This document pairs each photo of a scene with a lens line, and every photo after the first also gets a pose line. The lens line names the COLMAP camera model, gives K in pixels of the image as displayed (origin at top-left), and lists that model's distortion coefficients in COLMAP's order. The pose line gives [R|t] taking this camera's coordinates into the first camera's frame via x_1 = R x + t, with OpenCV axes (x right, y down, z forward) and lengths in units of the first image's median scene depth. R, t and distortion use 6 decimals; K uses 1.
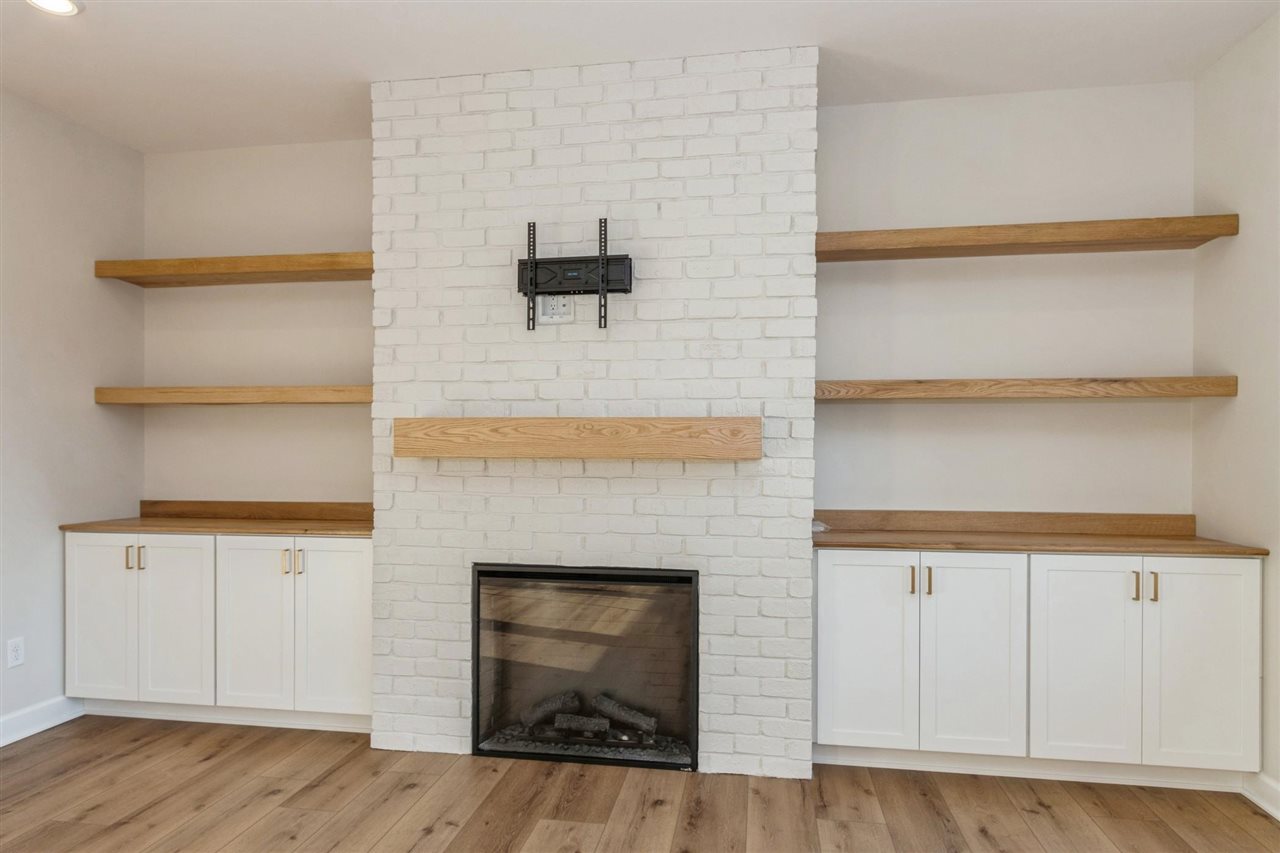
lens RADIAL K [[766.3, 0, 630.3], [0, 766.3, 460.3], [0, 0, 1]] dist [0.007694, -0.001466]
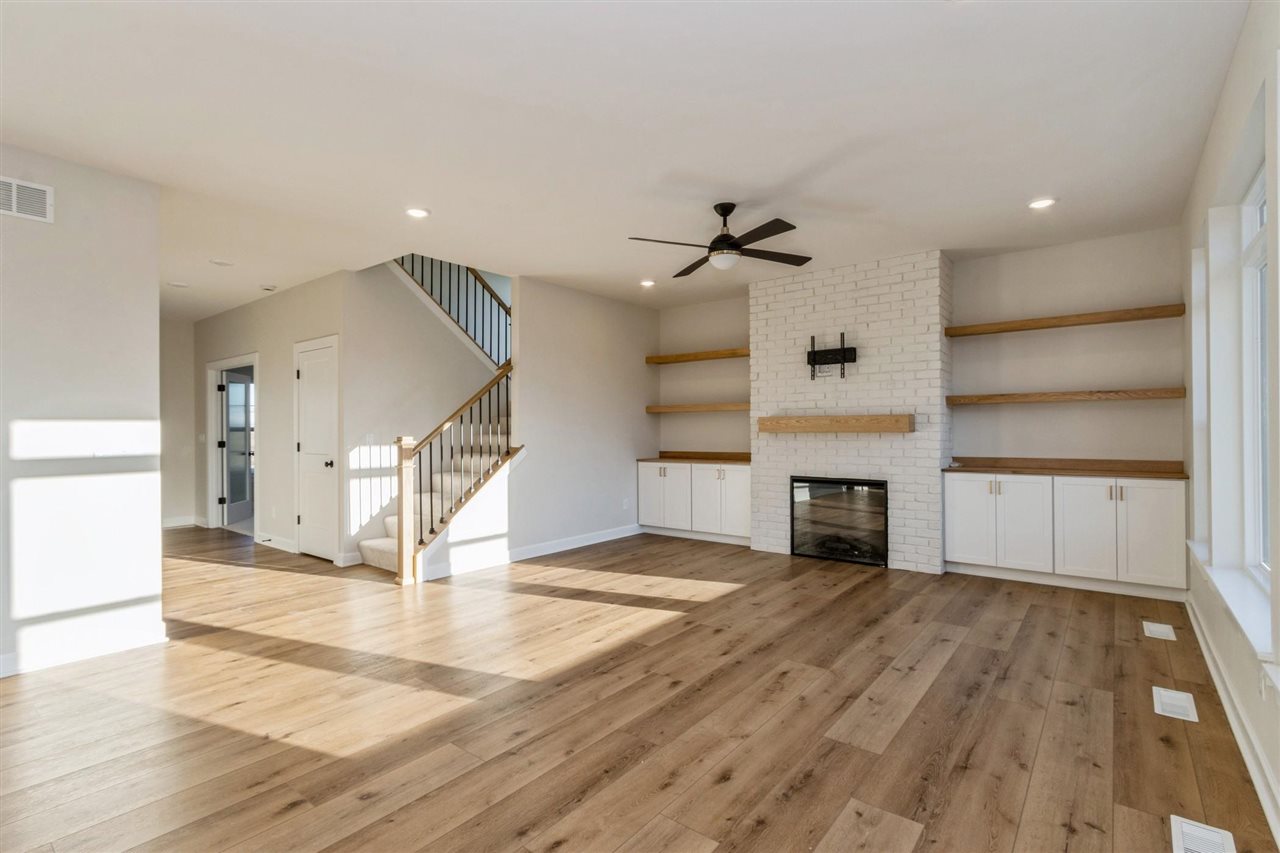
lens RADIAL K [[603.5, 0, 630.8], [0, 603.5, 425.5], [0, 0, 1]] dist [-0.005512, -0.001943]
pose [[0.870659, -0.012123, -0.491737, 0.303860], [0.002709, 0.999799, -0.019853, 0.011694], [0.491879, 0.015954, 0.870517, -0.941262]]
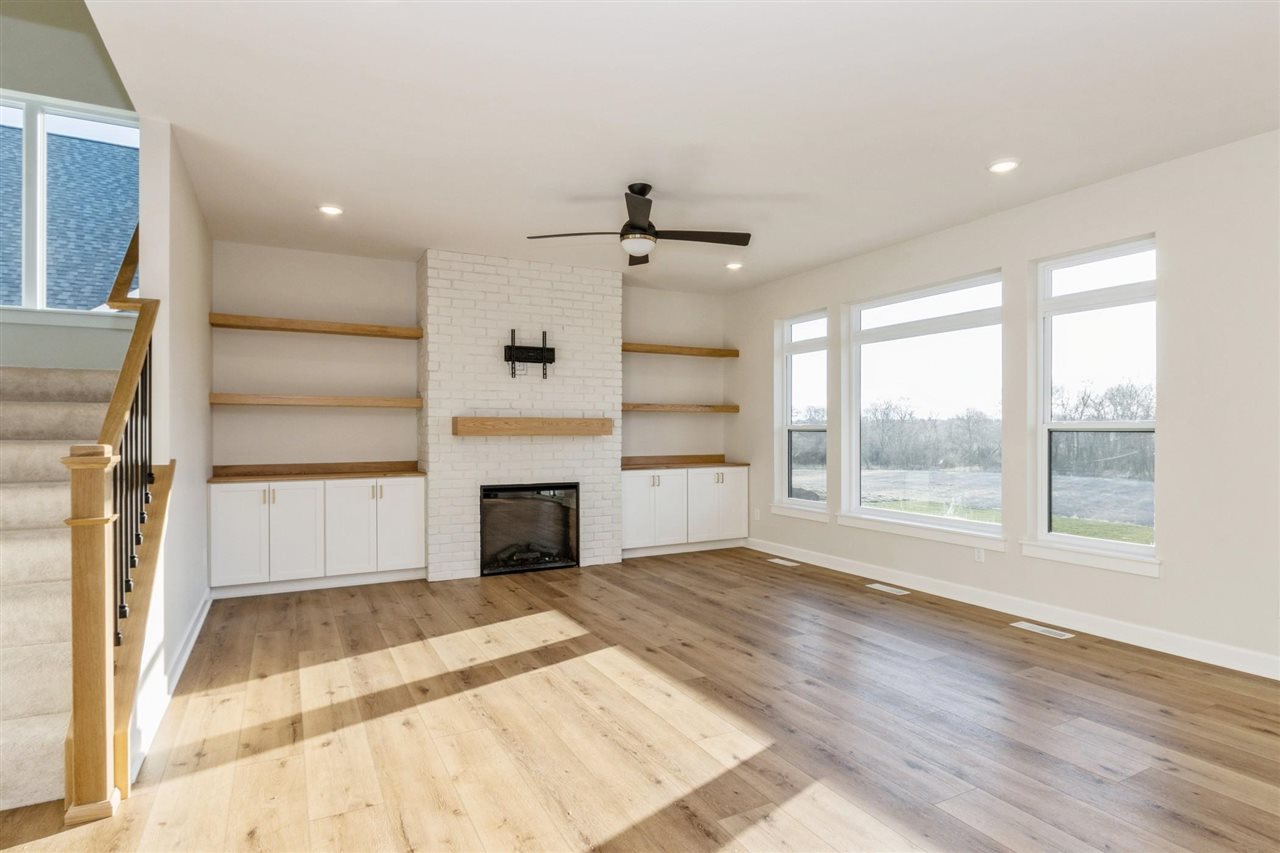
lens RADIAL K [[667.7, 0, 645.6], [0, 667.7, 432.3], [0, 0, 1]] dist [-0.013743, 0.000373]
pose [[0.789983, -0.005007, 0.613108, -0.996007], [0.010884, 0.999924, -0.005858, 0.003510], [-0.613032, 0.011300, 0.789977, -0.747815]]
